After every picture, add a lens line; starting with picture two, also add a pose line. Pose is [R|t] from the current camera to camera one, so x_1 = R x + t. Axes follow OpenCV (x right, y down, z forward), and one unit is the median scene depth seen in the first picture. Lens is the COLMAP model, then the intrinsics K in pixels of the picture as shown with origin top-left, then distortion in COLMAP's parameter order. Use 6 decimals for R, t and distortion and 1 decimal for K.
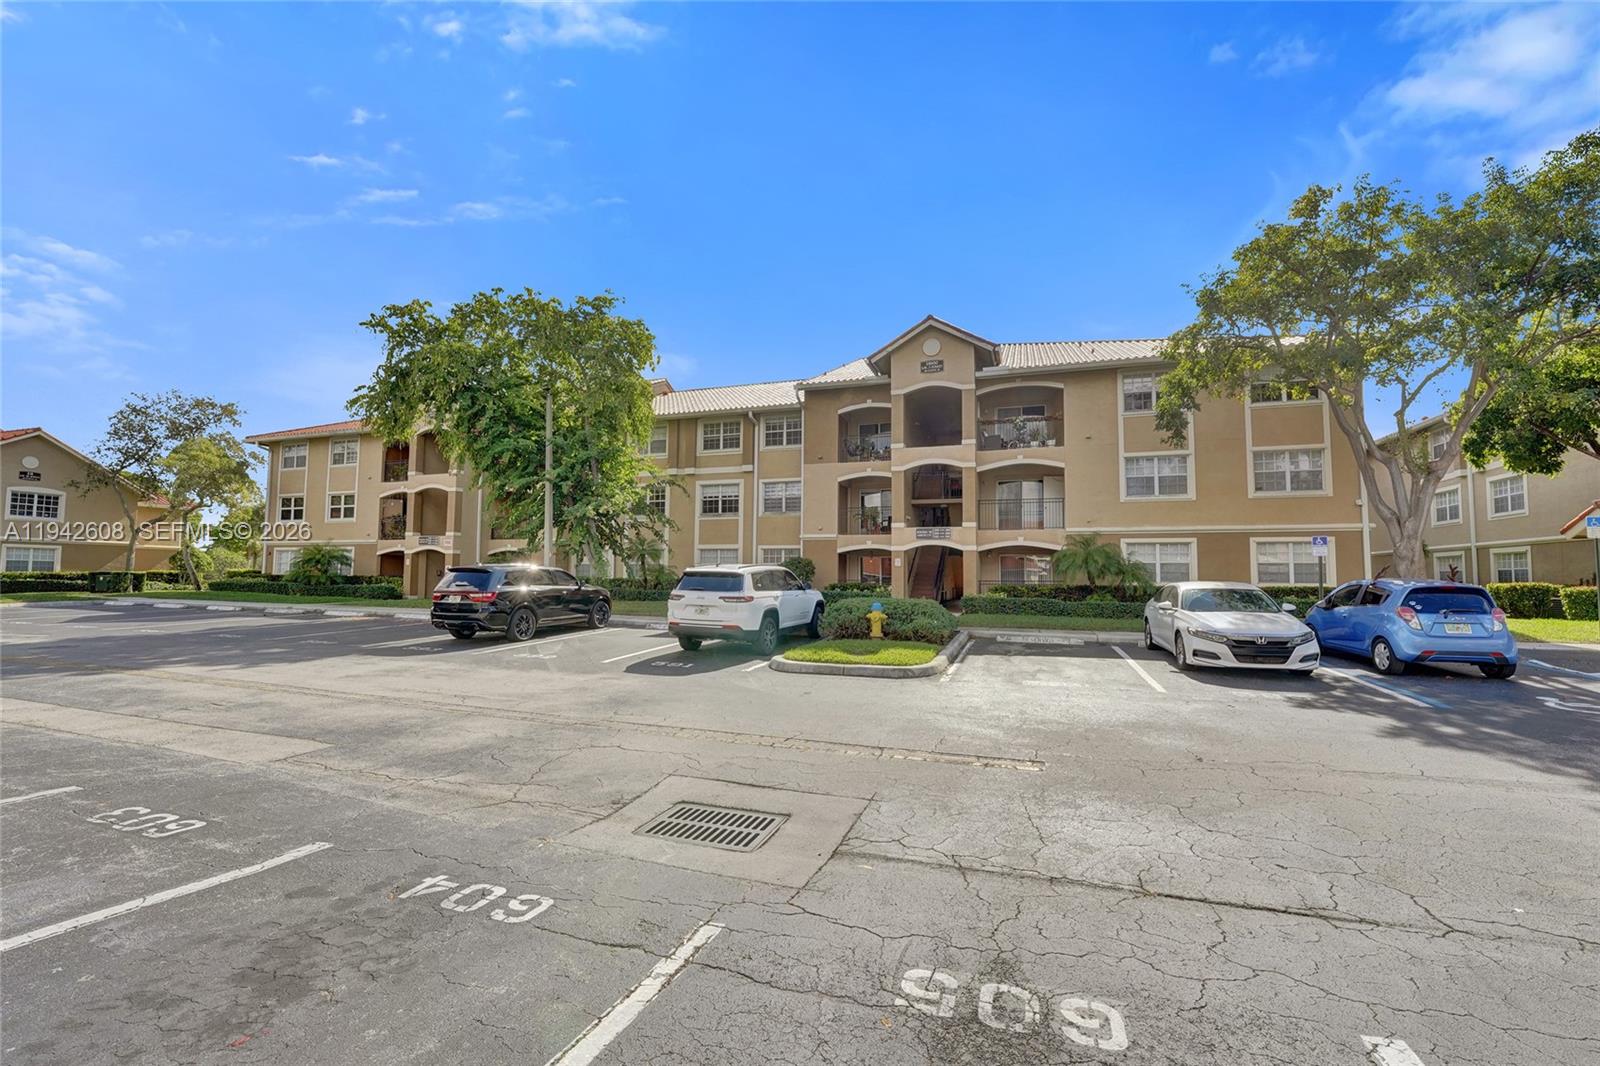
lens RADIAL K [[644.6, 0, 798.9], [0, 644.6, 530.6], [0, 0, 1]] dist [-0.012519, 0.000230]
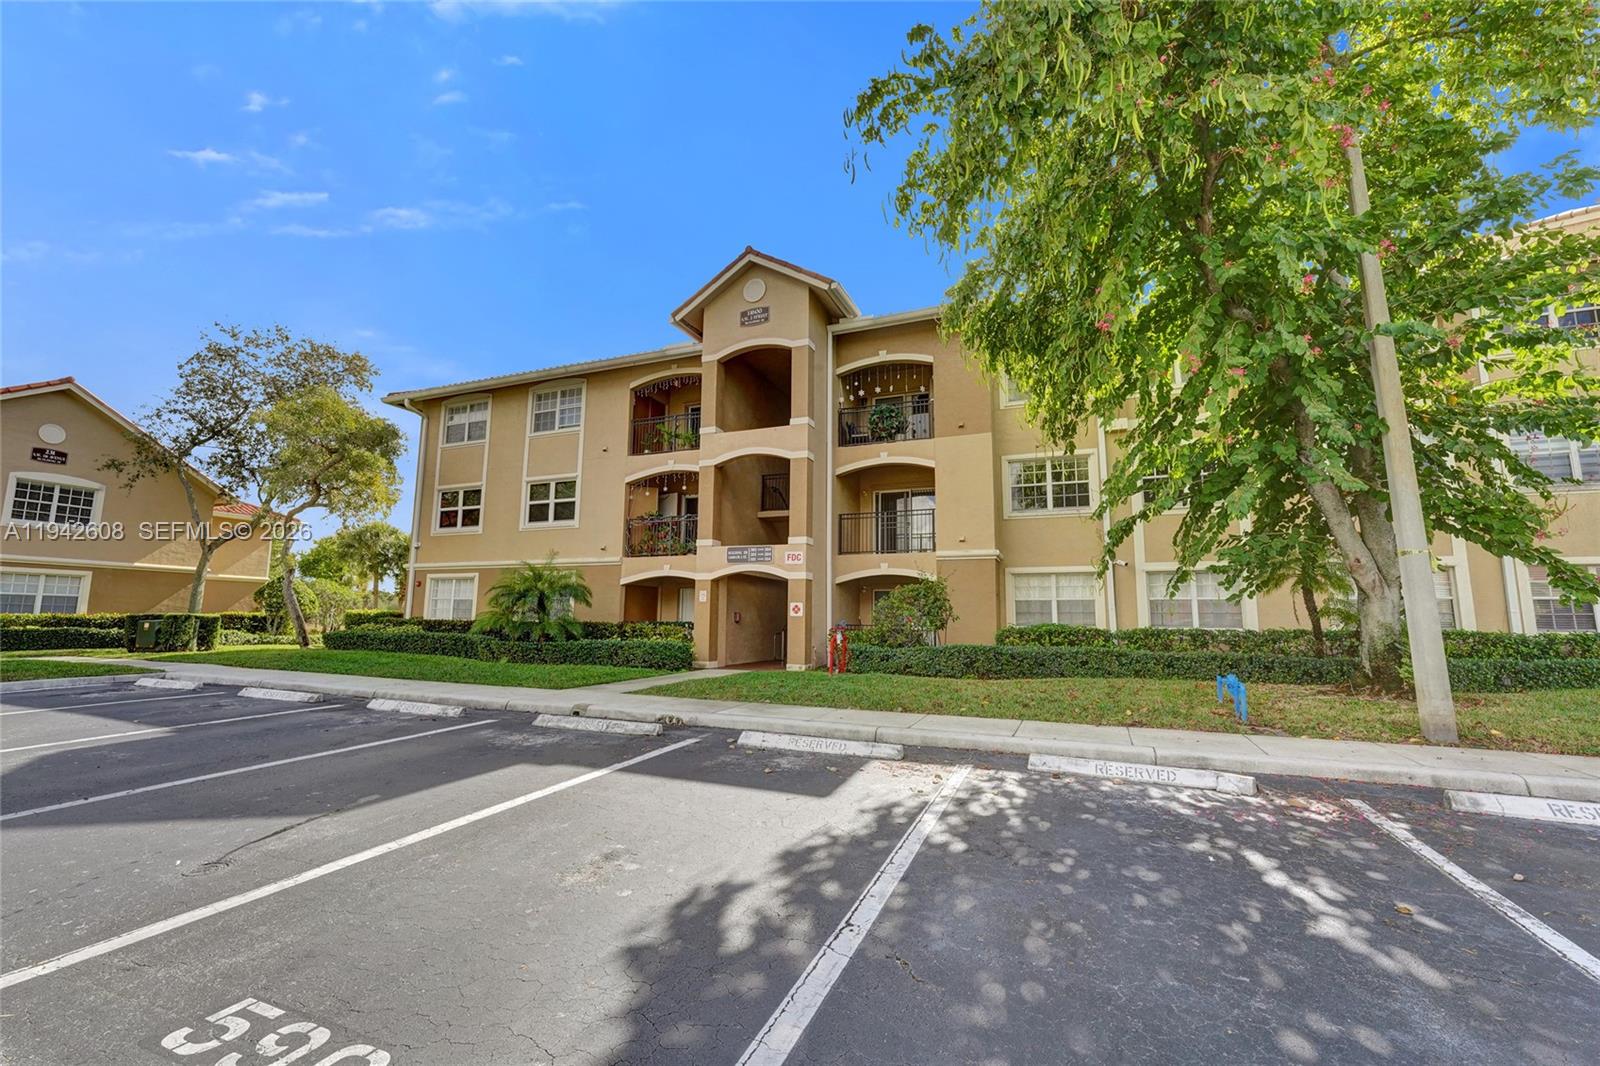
lens RADIAL K [[644.6, 0, 799.9], [0, 644.6, 525.7], [0, 0, 1]] dist [-0.012519, 0.000230]
pose [[0.998320, -0.006277, -0.057595, -0.448198], [0.002066, 0.997338, -0.072888, 0.026396], [0.057899, 0.072646, 0.995676, 0.429759]]
